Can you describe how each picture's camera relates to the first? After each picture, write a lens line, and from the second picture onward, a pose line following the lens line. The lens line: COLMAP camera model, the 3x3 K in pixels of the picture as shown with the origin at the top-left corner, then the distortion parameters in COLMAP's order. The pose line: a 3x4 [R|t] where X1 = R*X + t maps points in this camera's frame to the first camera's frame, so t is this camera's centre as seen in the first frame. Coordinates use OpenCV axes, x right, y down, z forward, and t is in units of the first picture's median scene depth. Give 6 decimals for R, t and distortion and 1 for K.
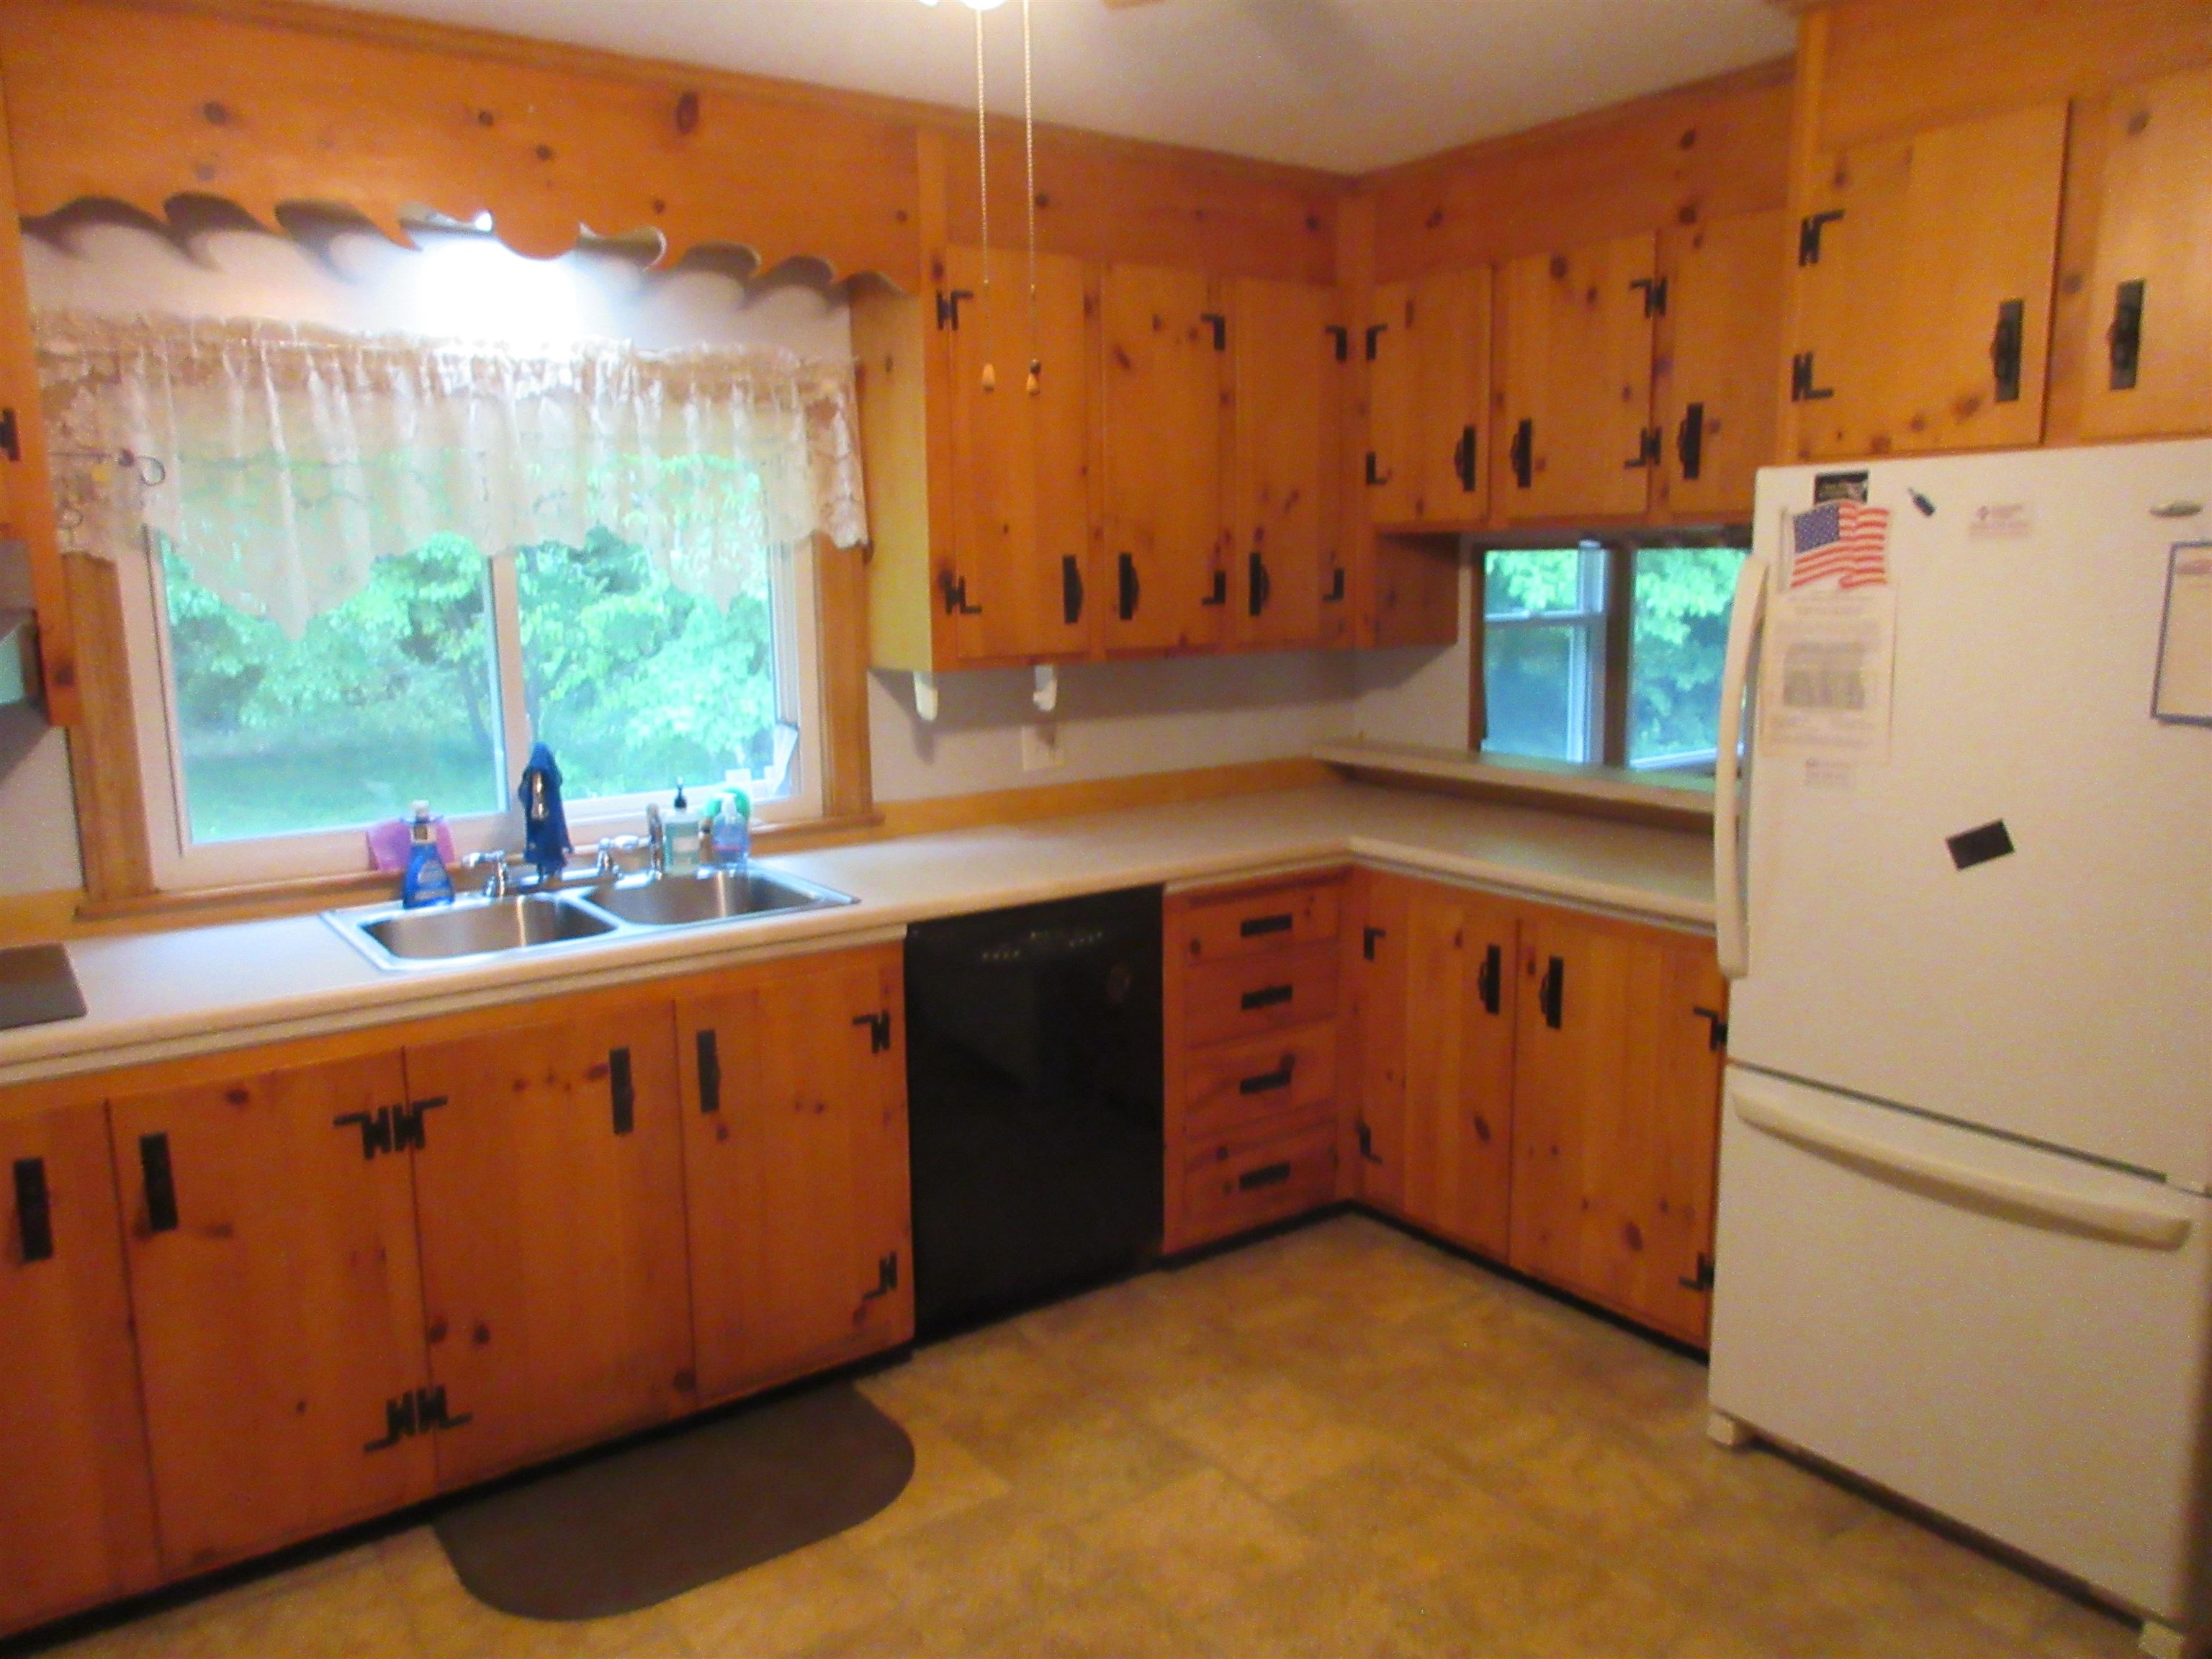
lens RADIAL K [[1650.9, 0, 1105.8], [0, 1650.9, 830.3], [0, 0, 1]] dist [-0.004122, 0.022199]
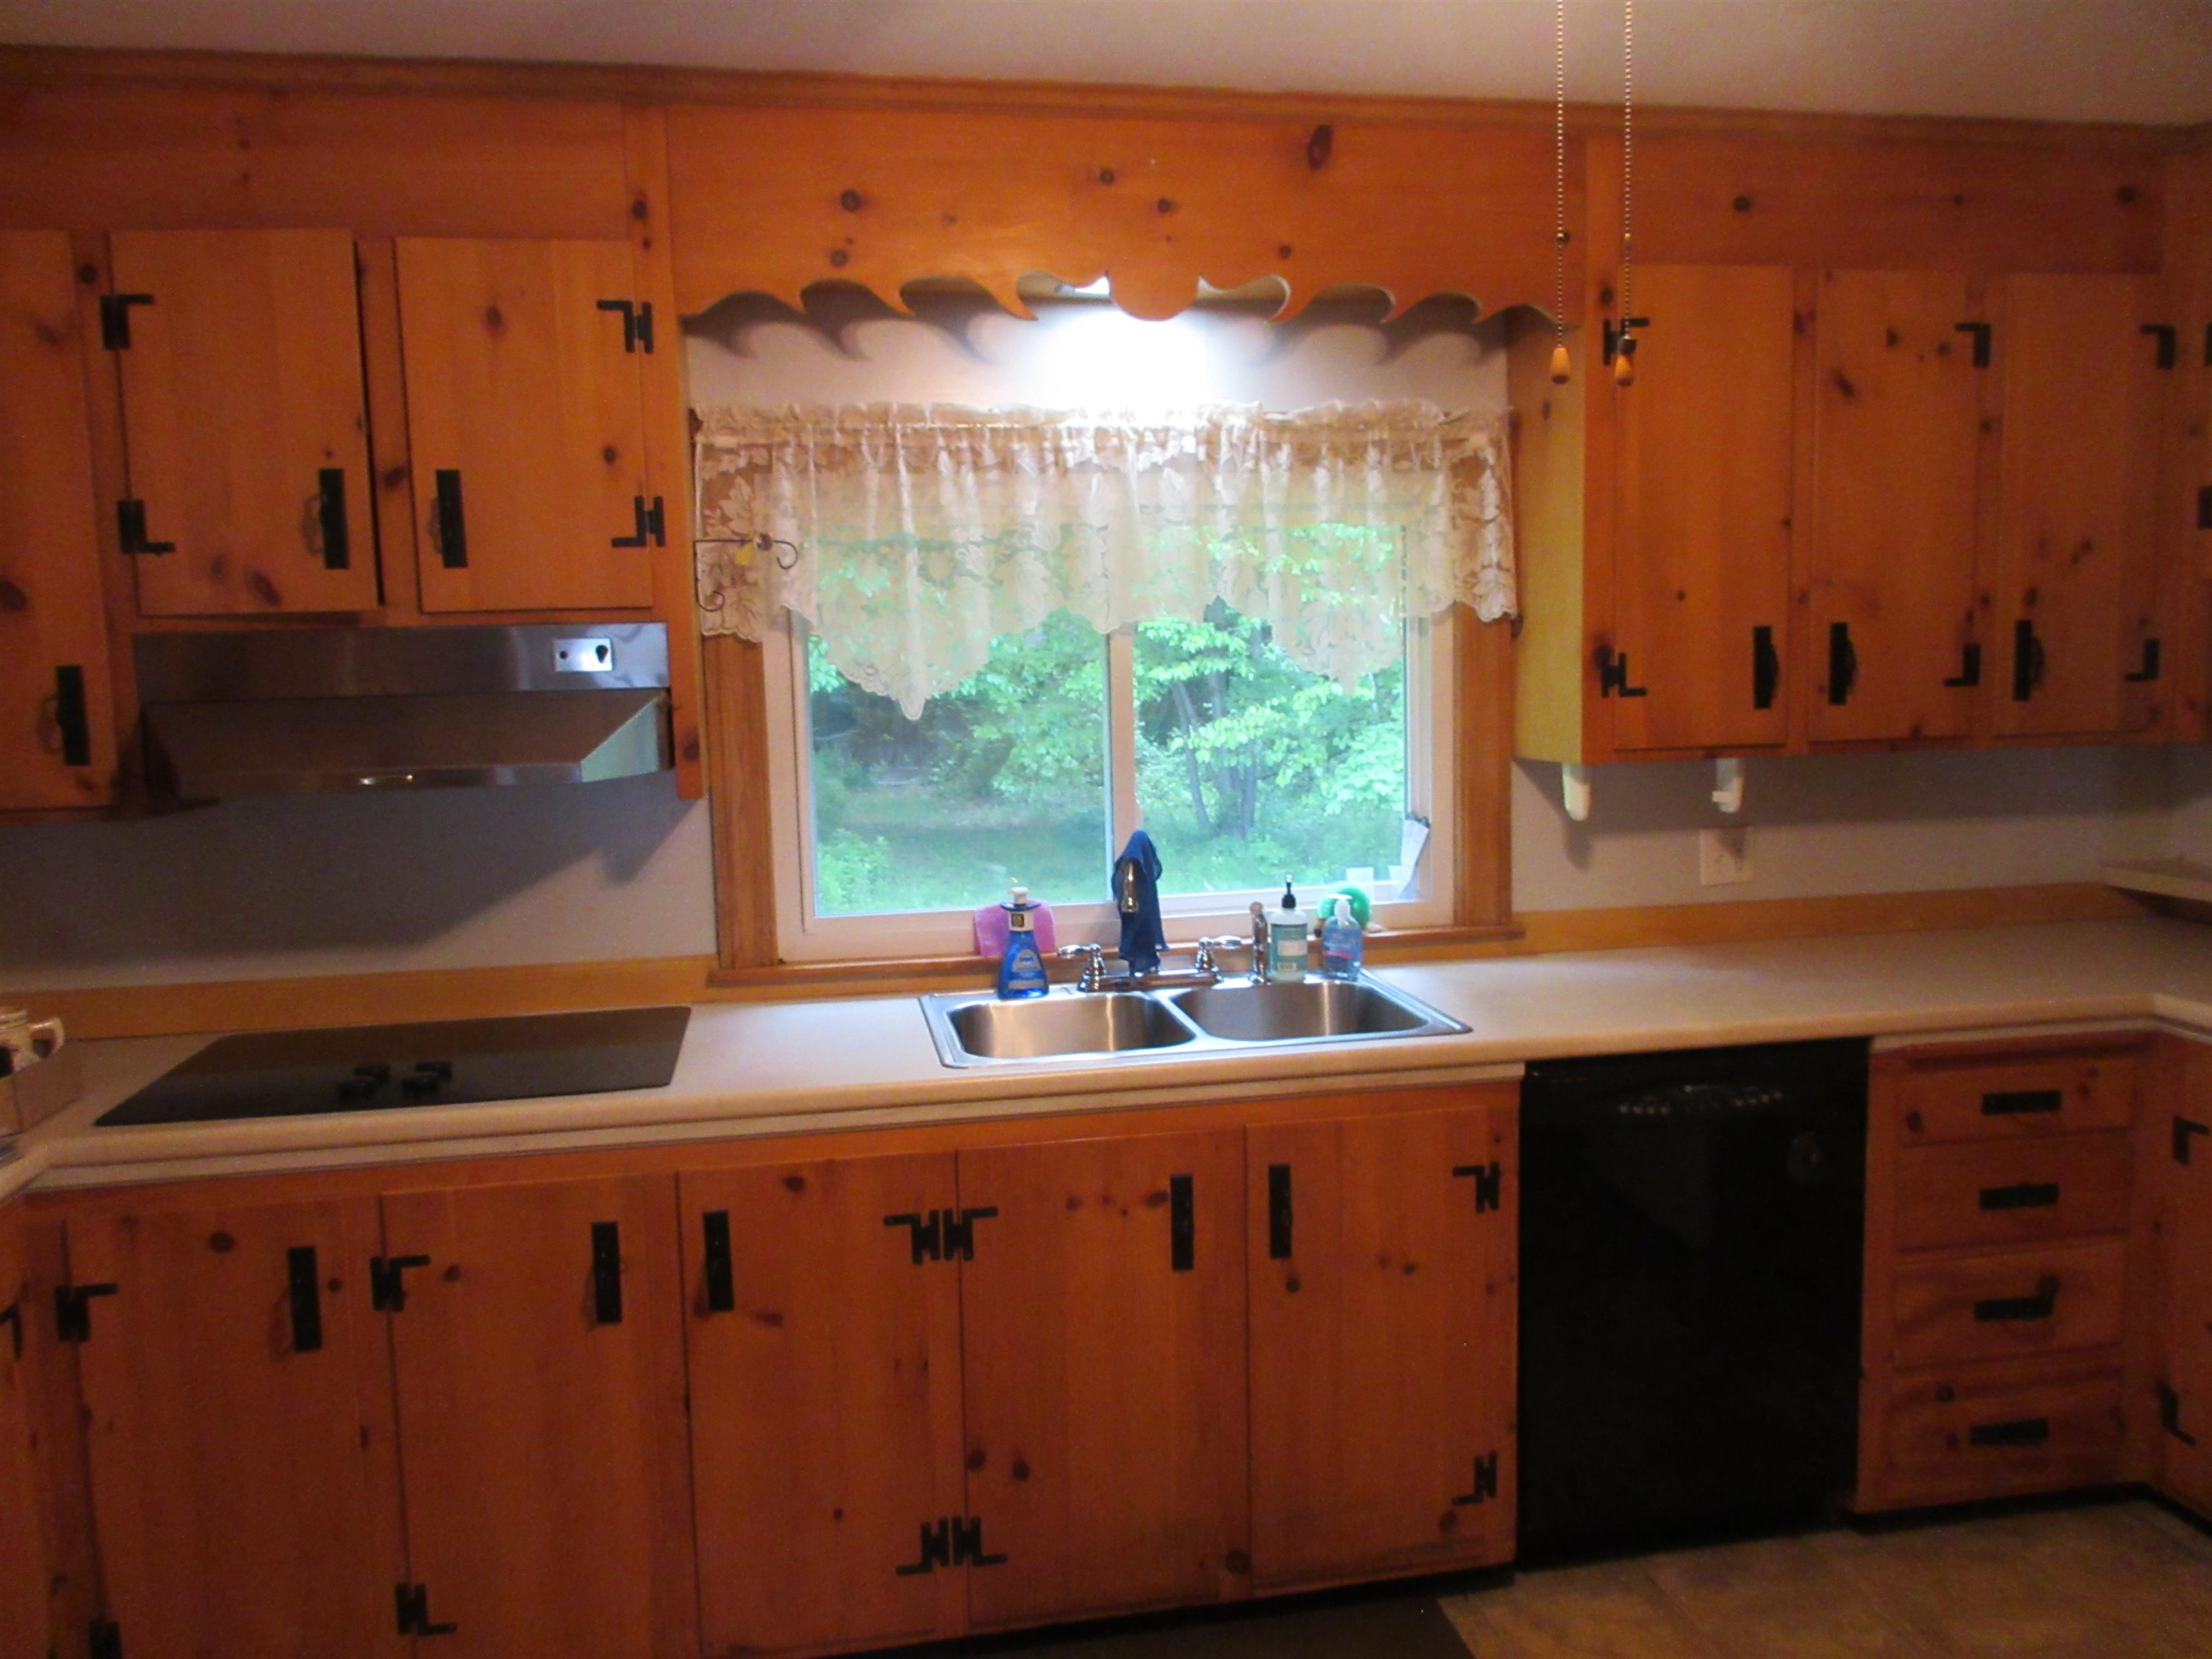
lens RADIAL K [[1650.9, 0, 1104.9], [0, 1650.9, 831.4], [0, 0, 1]] dist [-0.004122, 0.022199]
pose [[0.907613, 0.036658, -0.418205, 0.031045], [-0.058802, 0.997461, -0.040183, -0.013319], [0.415670, 0.061062, 0.907463, 0.136410]]
